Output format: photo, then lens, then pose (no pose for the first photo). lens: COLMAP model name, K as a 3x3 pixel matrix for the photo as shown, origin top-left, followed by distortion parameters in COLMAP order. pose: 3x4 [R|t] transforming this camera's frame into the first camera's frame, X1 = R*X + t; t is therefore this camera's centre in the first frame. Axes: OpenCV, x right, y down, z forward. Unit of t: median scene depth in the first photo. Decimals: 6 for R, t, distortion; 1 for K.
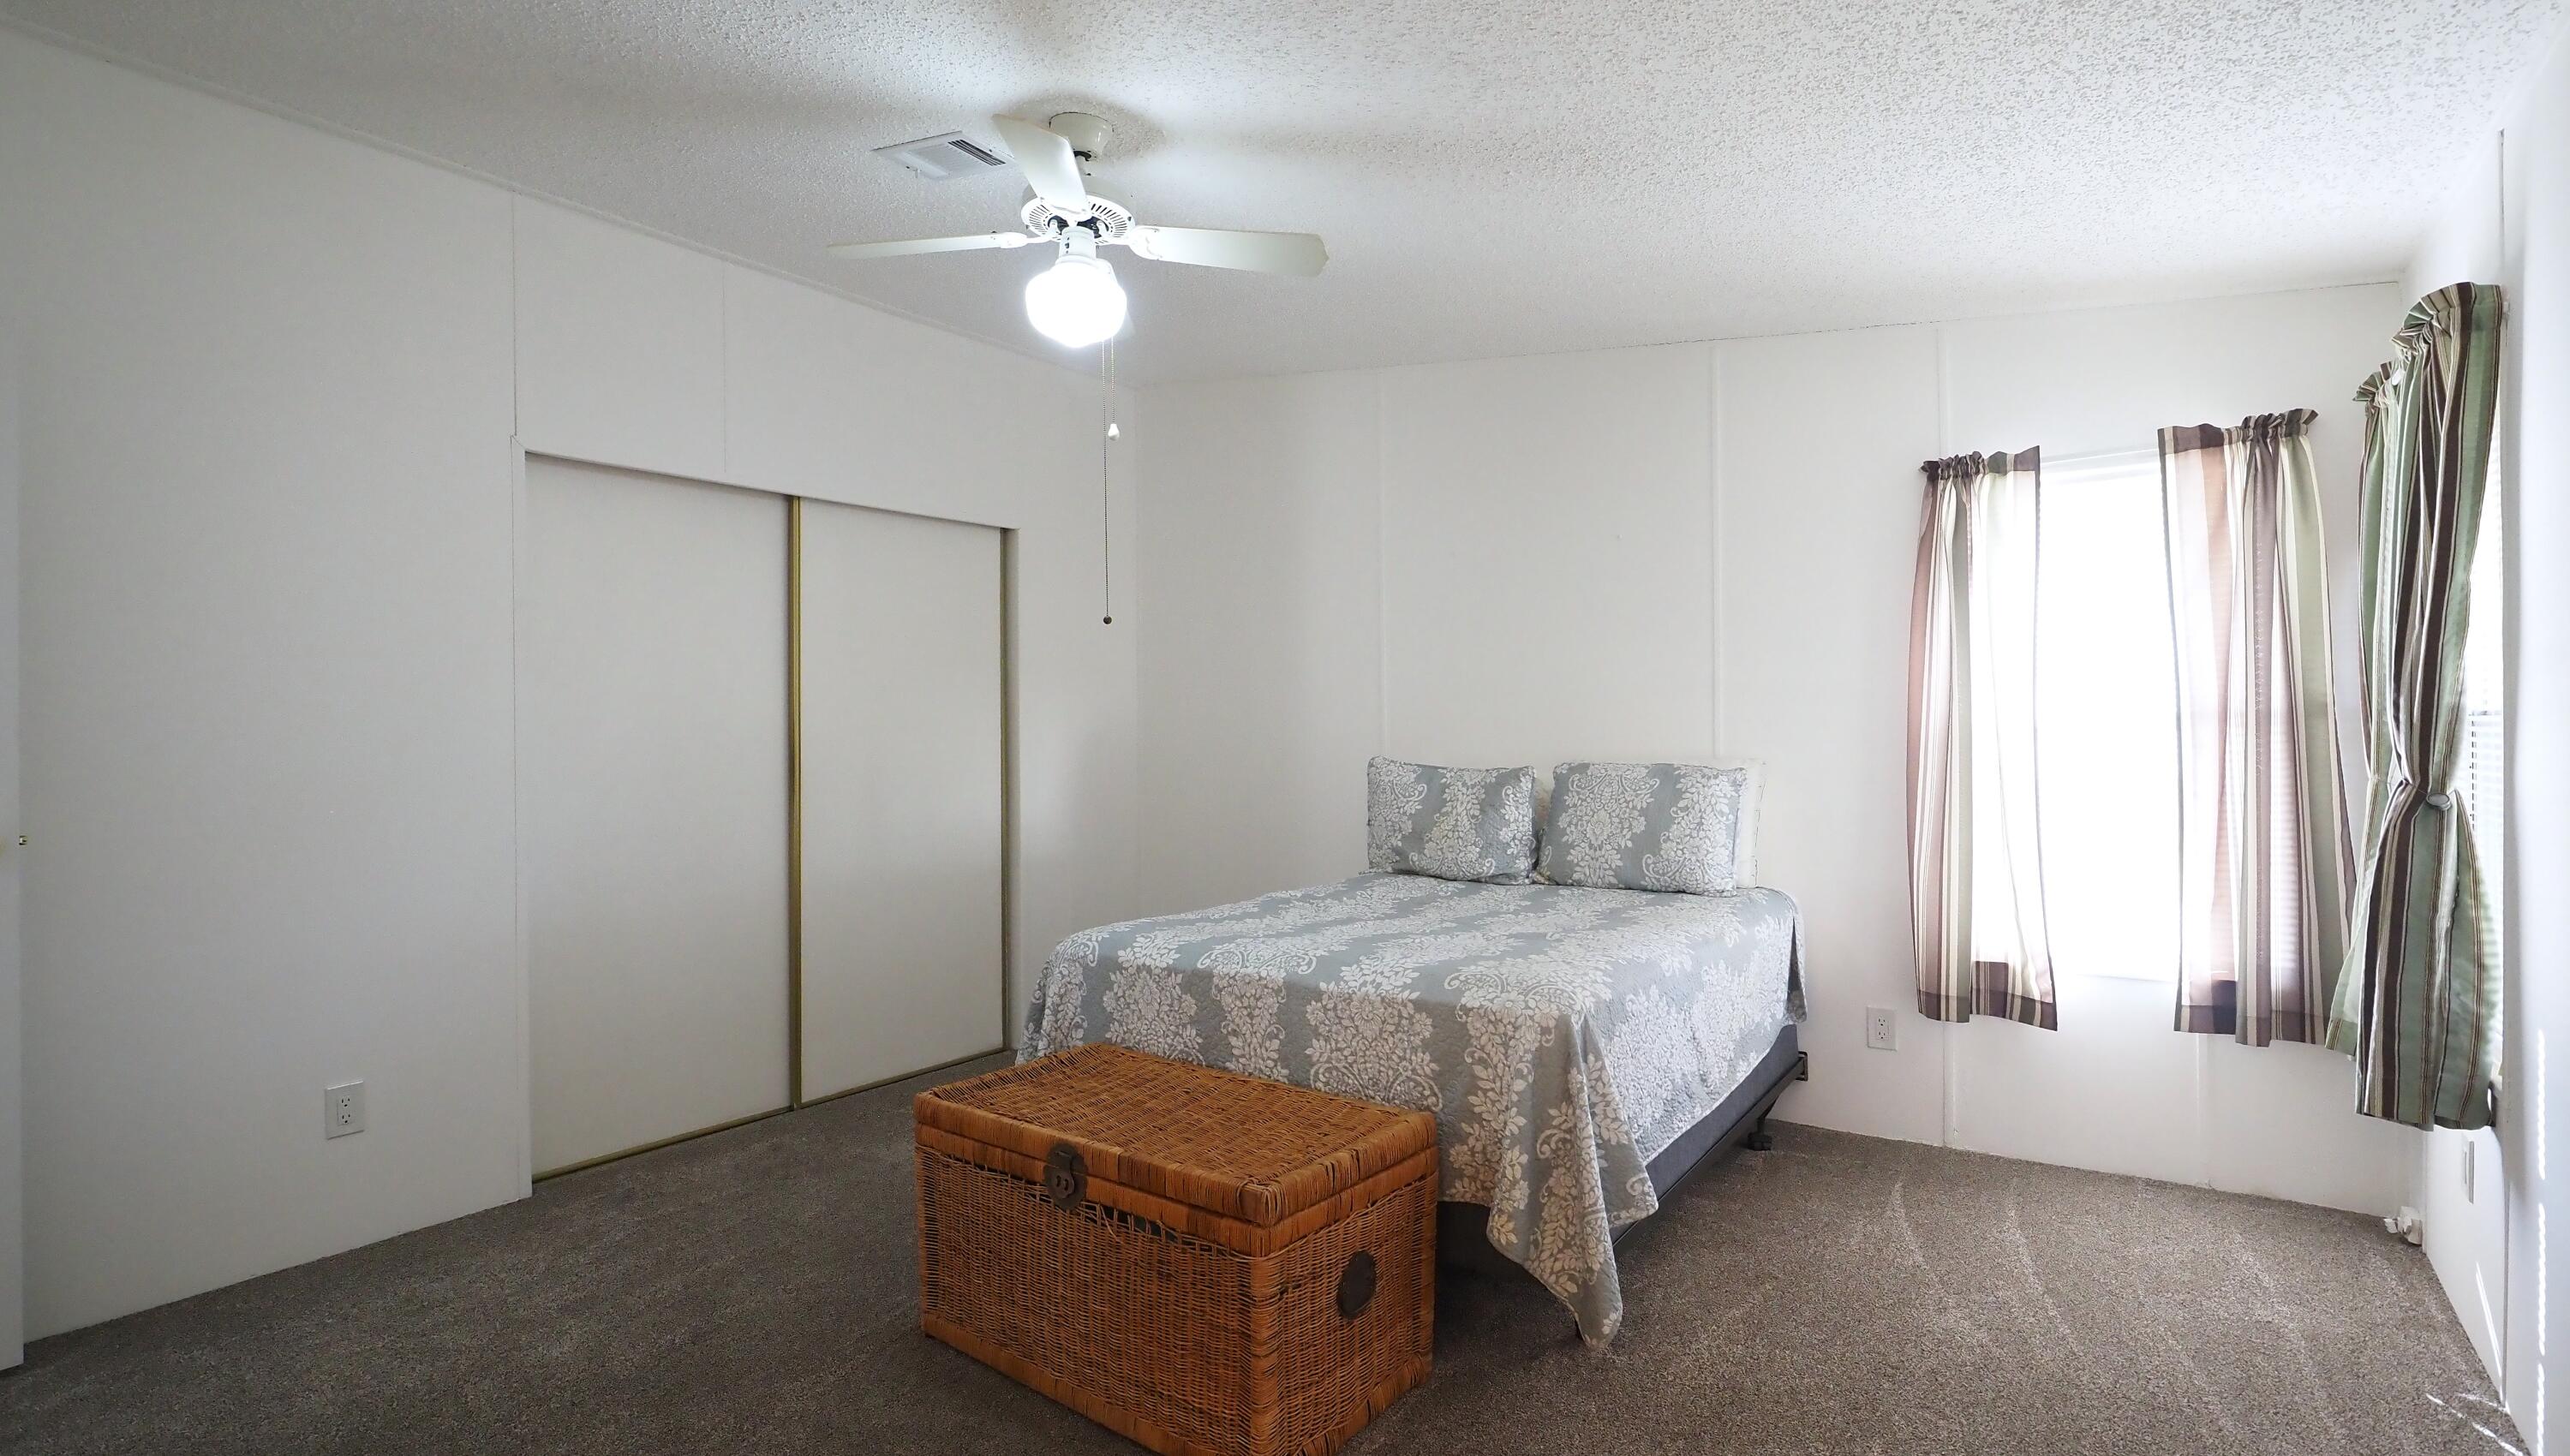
lens RADIAL K [[1229.0, 0, 1285.0], [0, 1229.0, 728.0], [0, 0, 1]] dist [-0.002265, -0.000234]
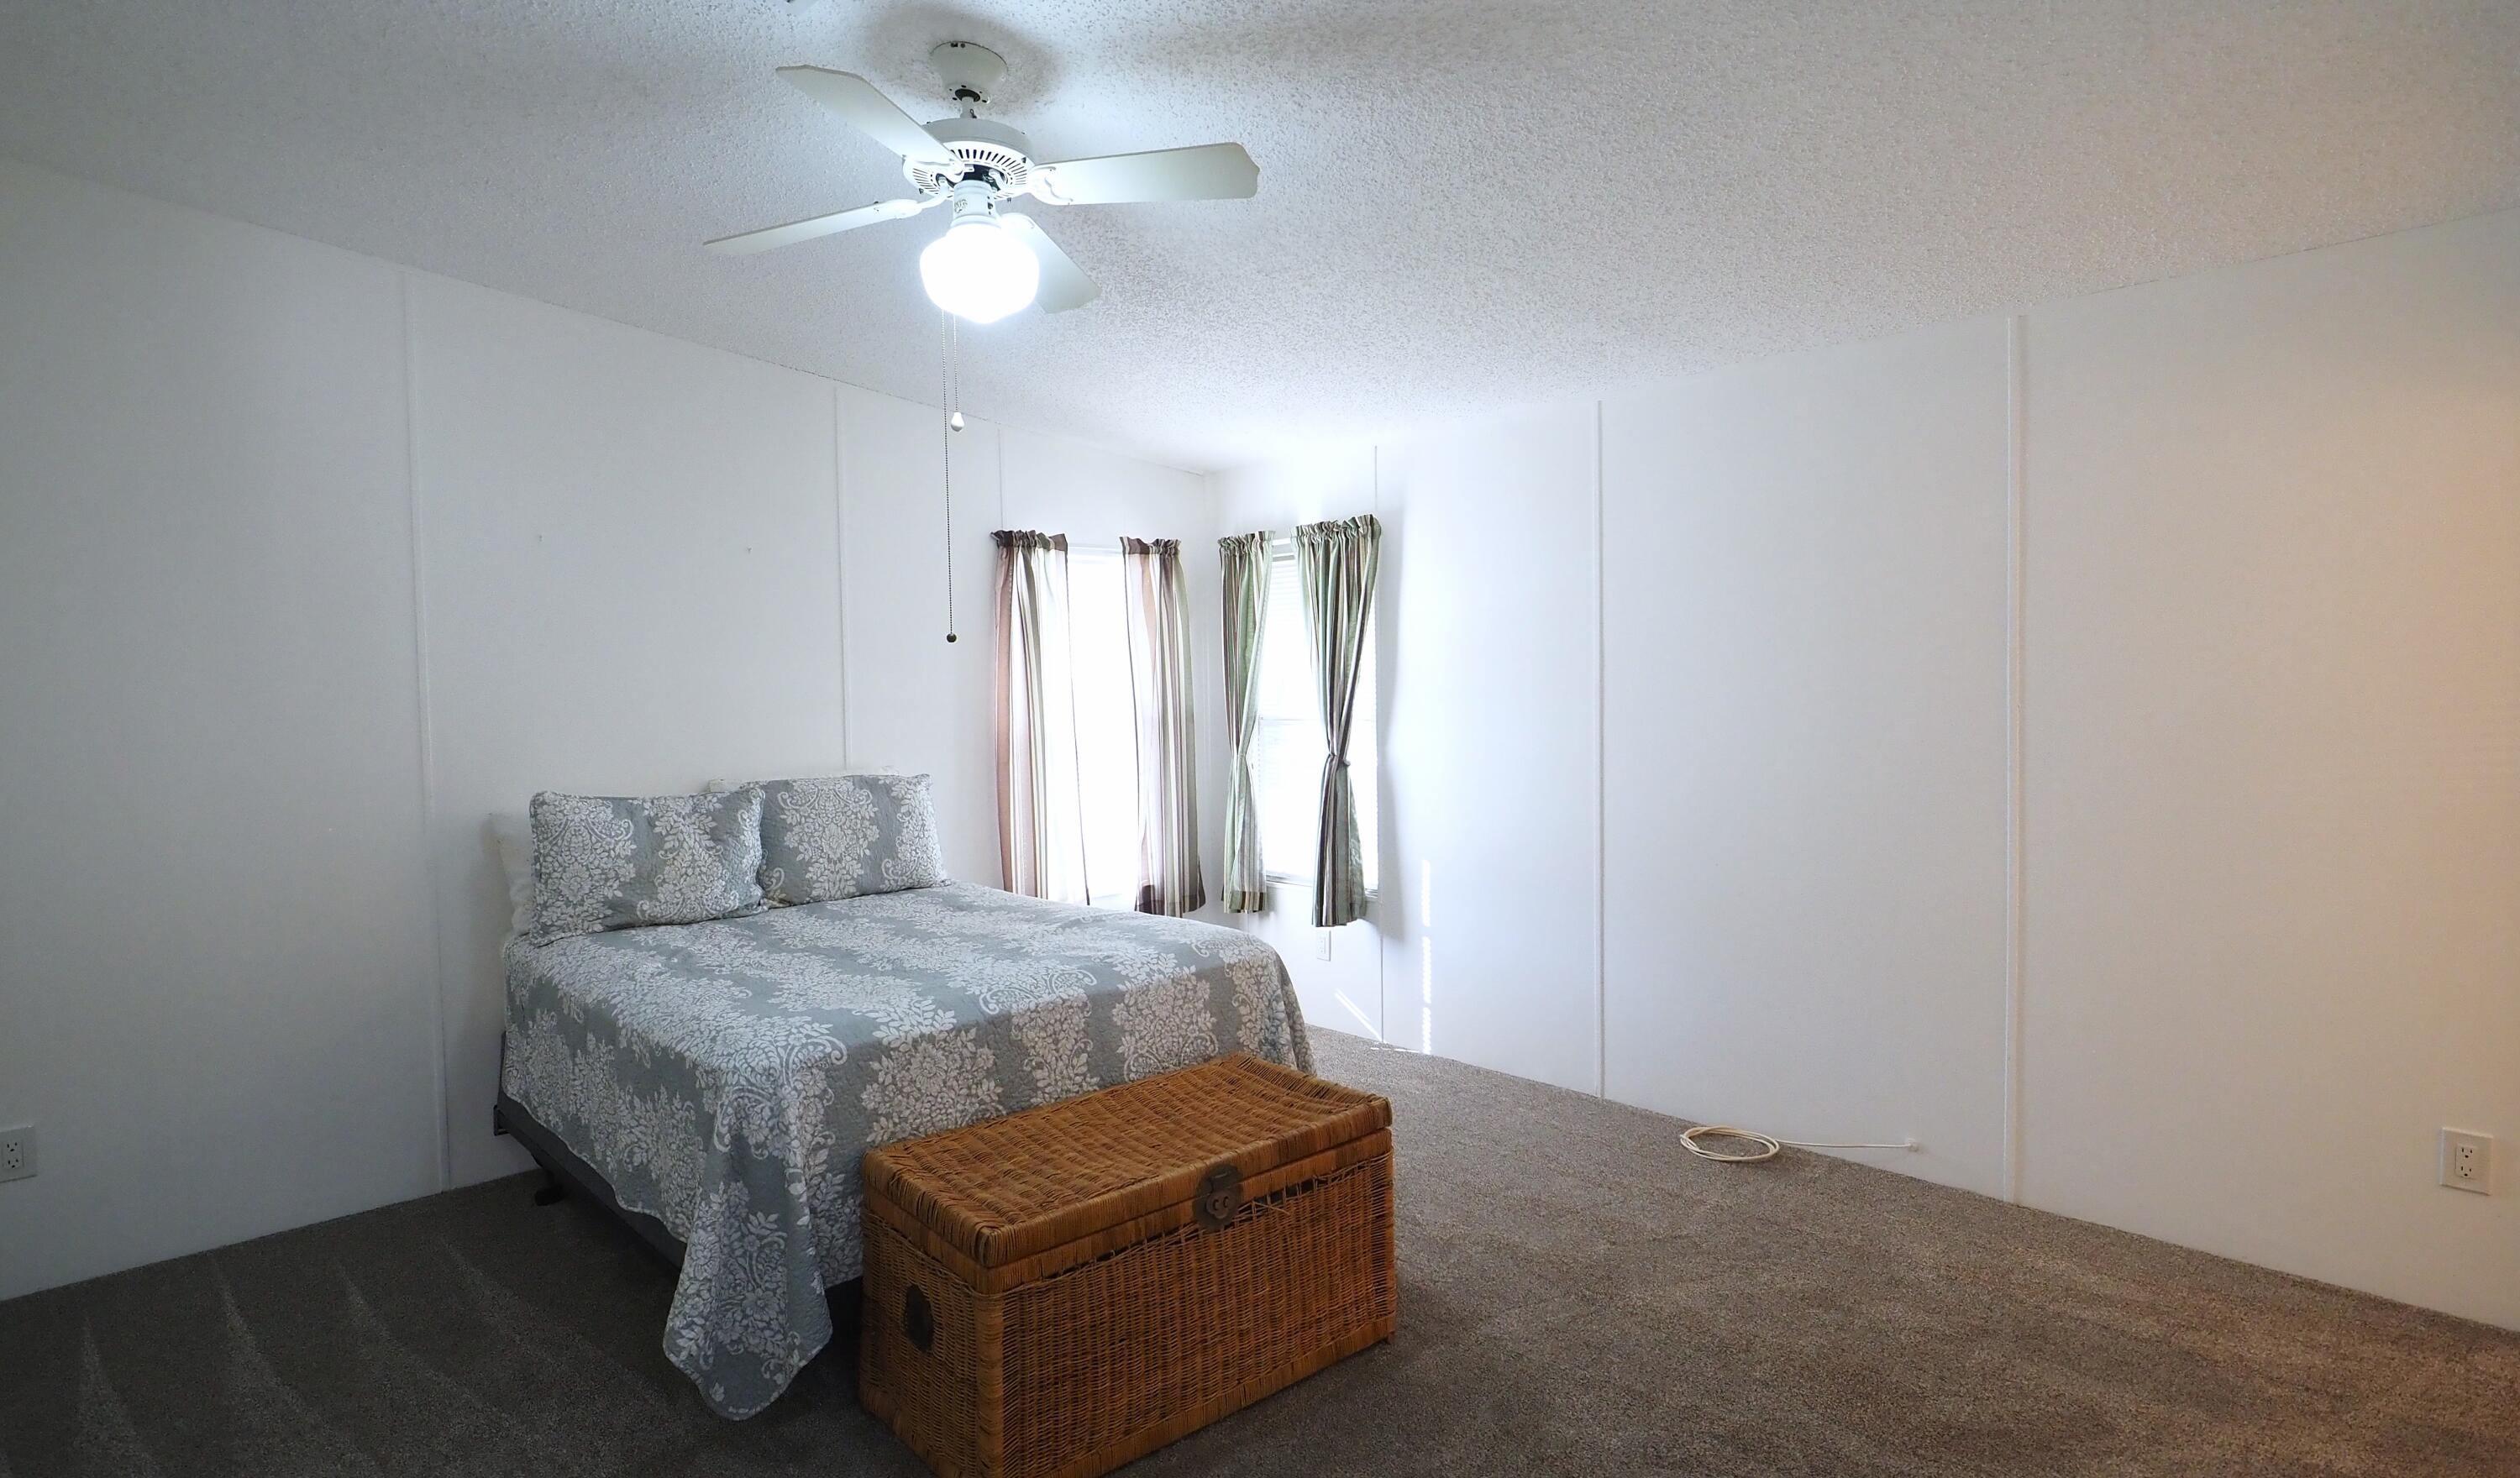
lens RADIAL K [[1259.5, 0, 1260.0], [0, 1259.5, 739.0], [0, 0, 1]] dist [-0.000274, -0.000084]
pose [[0.198345, -0.032893, 0.979580, -0.959791], [0.020406, 0.999359, 0.029426, -0.038115], [-0.979920, 0.014152, 0.198889, 0.607031]]
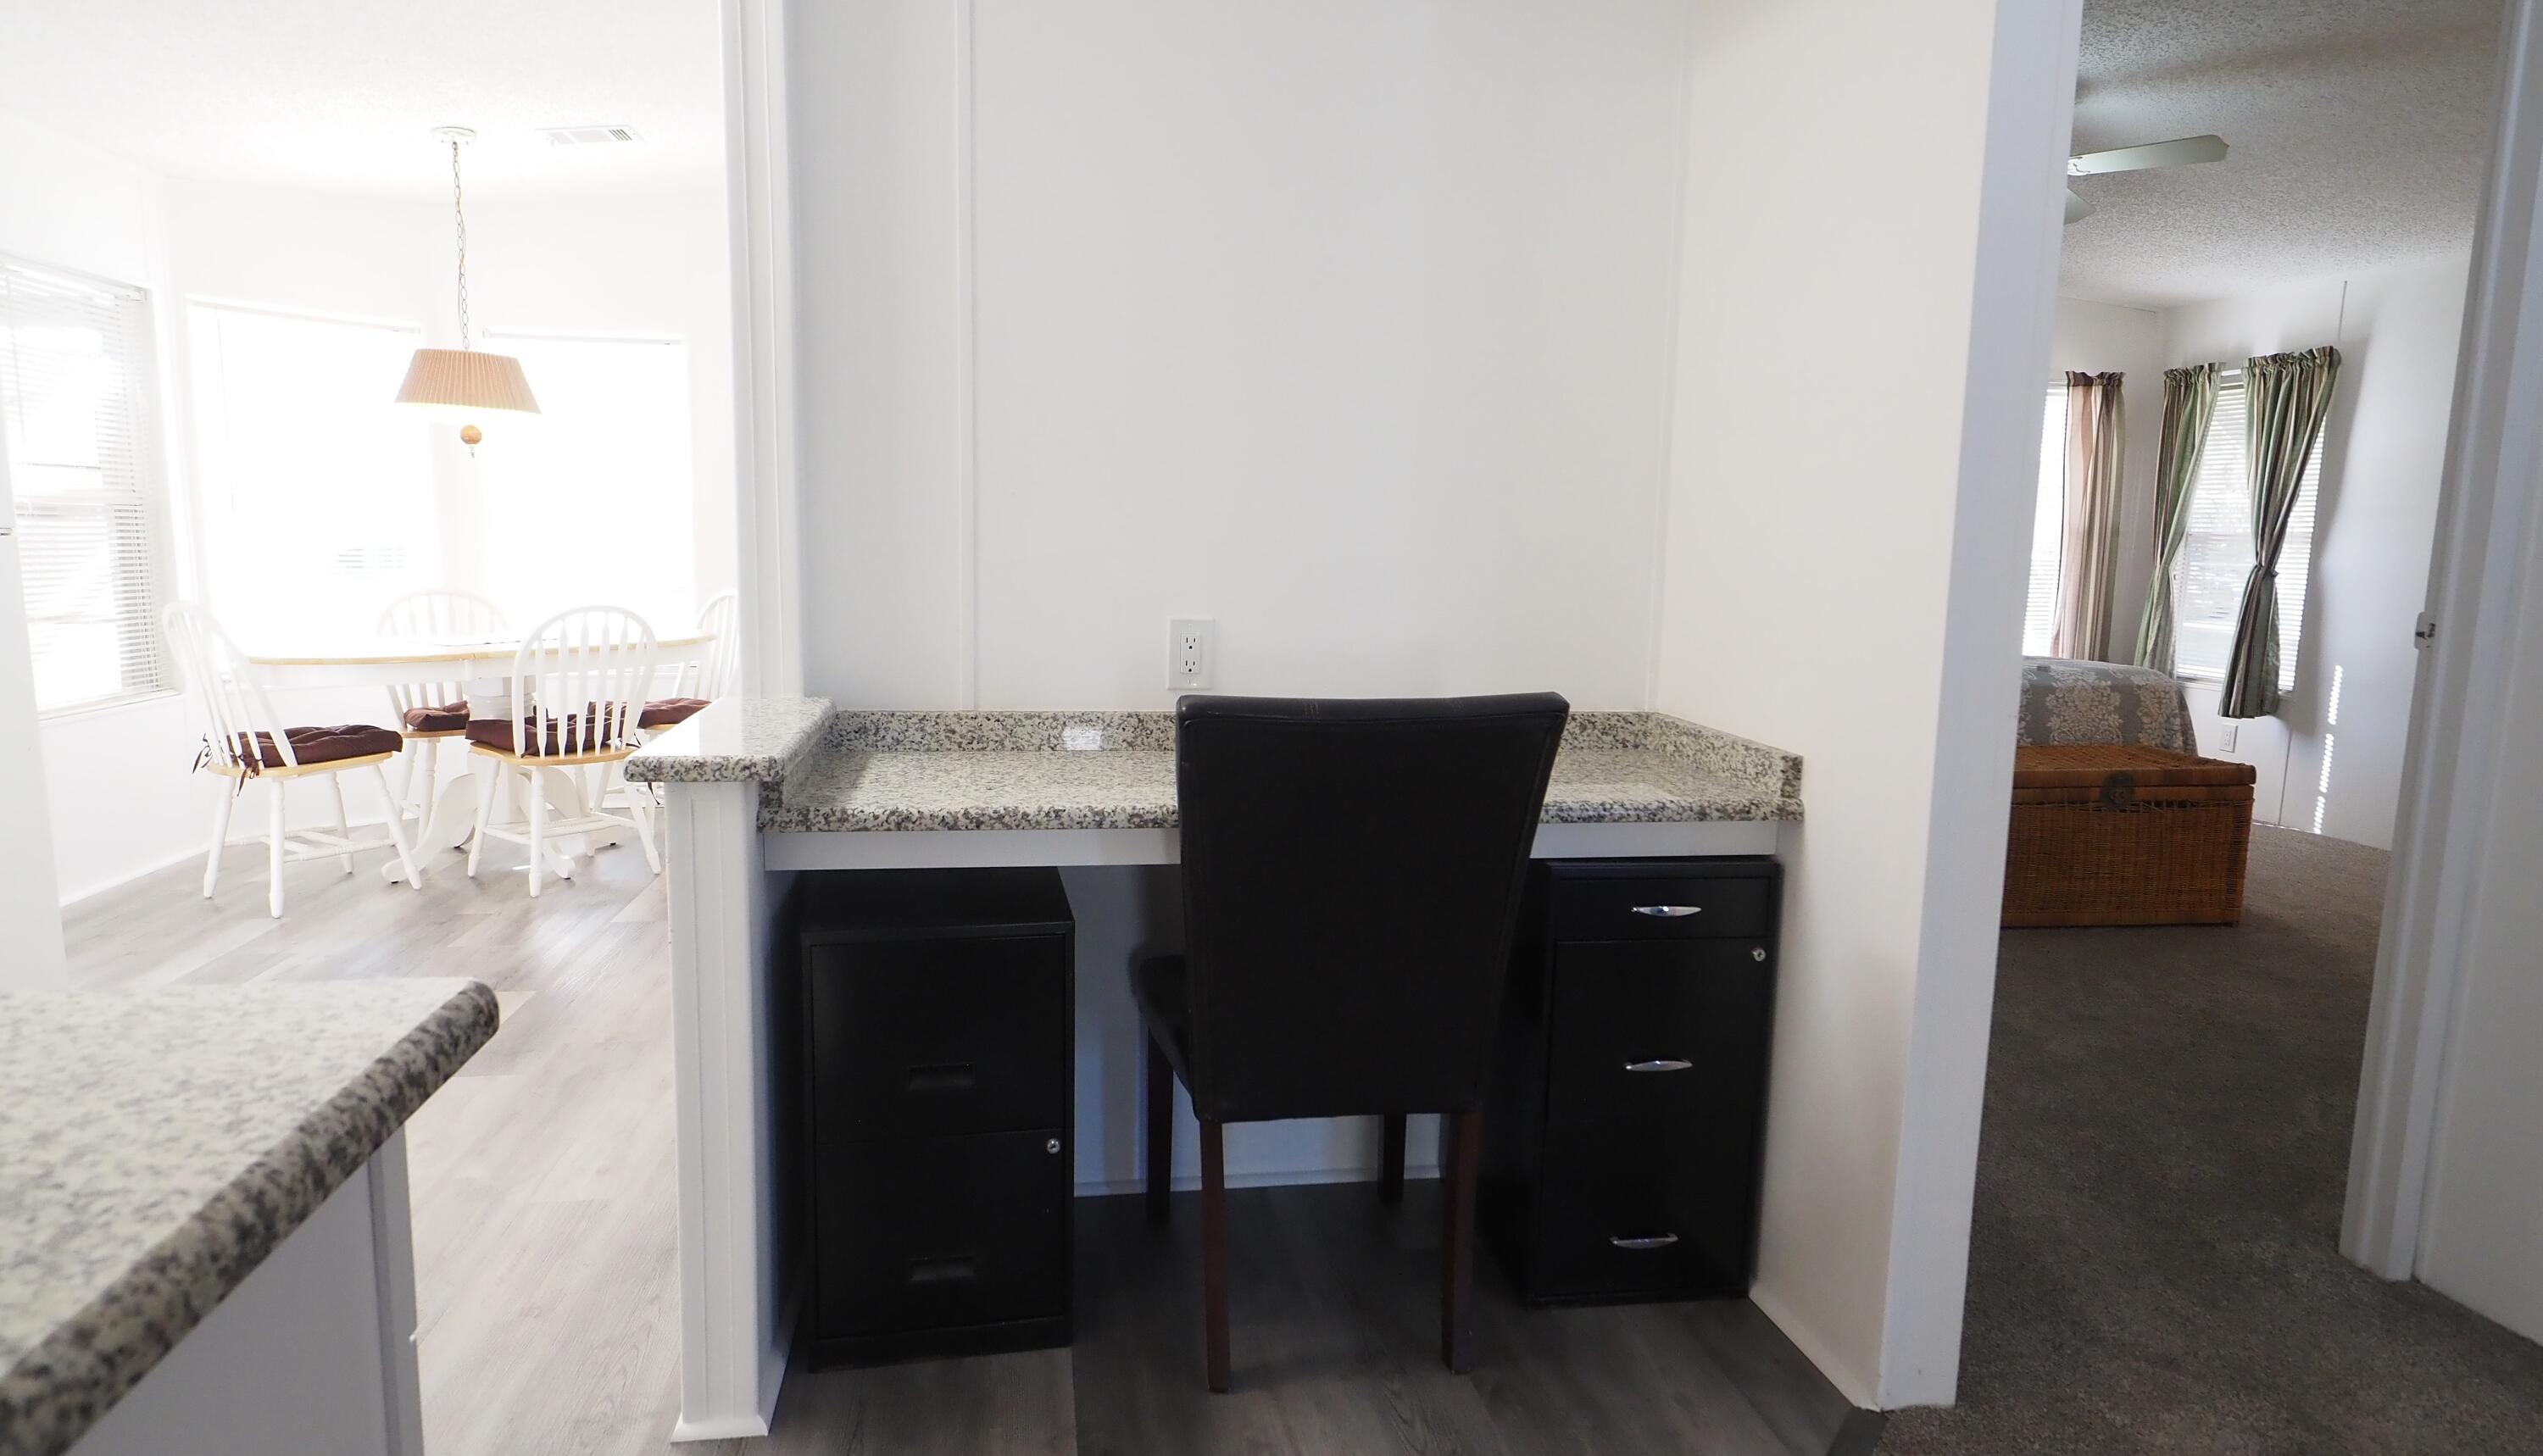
lens RADIAL K [[1405.5, 0, 1271.5], [0, 1405.5, 728.0], [0, 0, 1]] dist [-0.003661, -0.000218]
pose [[0.702392, -0.073270, 0.708010, -1.894755], [-0.024226, 0.991651, 0.126657, 0.050941], [-0.711378, -0.106115, 0.694752, 0.402352]]
